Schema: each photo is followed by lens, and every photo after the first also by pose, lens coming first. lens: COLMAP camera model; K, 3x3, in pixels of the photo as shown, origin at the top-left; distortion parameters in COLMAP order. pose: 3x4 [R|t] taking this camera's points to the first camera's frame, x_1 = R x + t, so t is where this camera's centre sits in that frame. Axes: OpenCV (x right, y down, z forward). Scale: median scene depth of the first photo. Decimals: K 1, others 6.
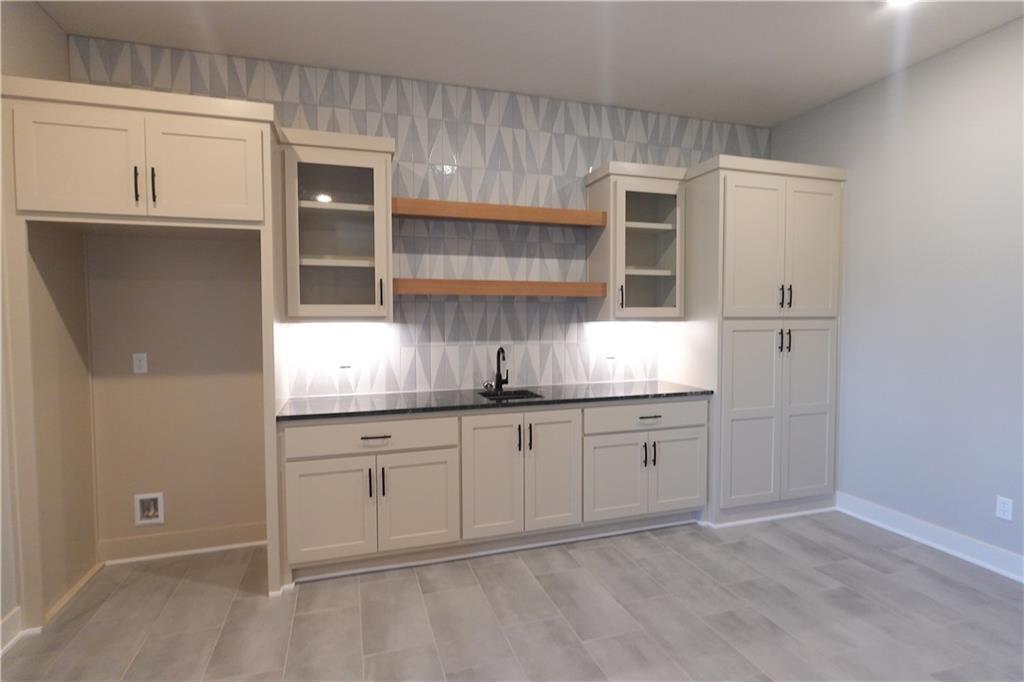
lens RADIAL K [[515.1, 0, 509.8], [0, 515.1, 340.9], [0, 0, 1]] dist [-0.001520, -0.001153]
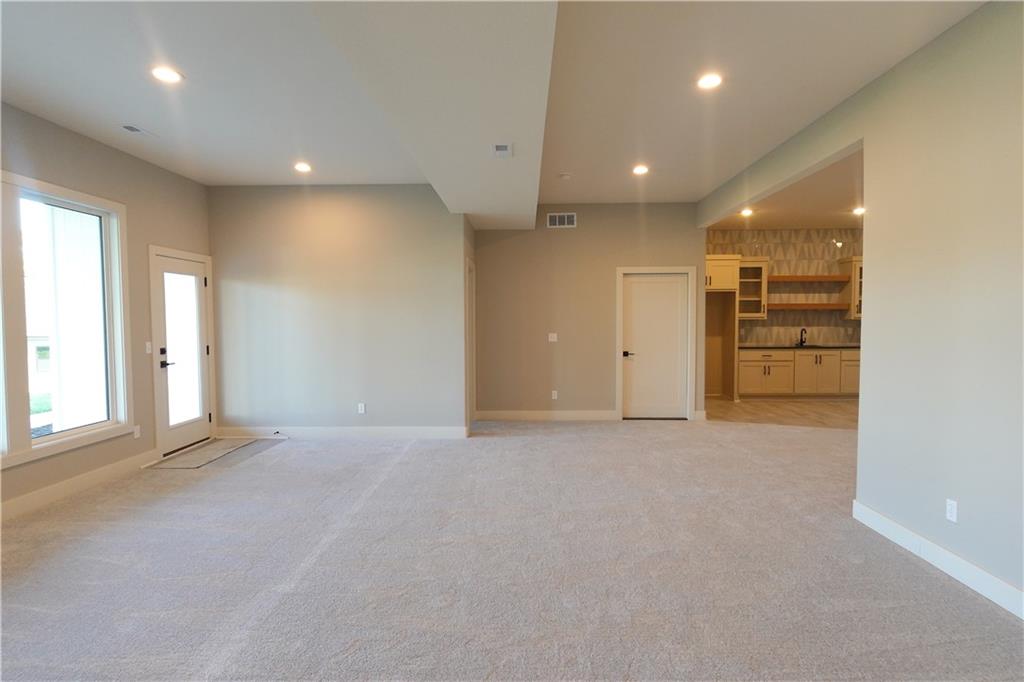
lens RADIAL K [[515.1, 0, 509.8], [0, 515.1, 340.9], [0, 0, 1]] dist [-0.001520, -0.001153]
pose [[0.943921, 0.011668, -0.329966, -0.551999], [-0.014299, 0.999882, -0.005546, 0.108218], [0.329863, 0.009953, 0.943976, -1.925021]]
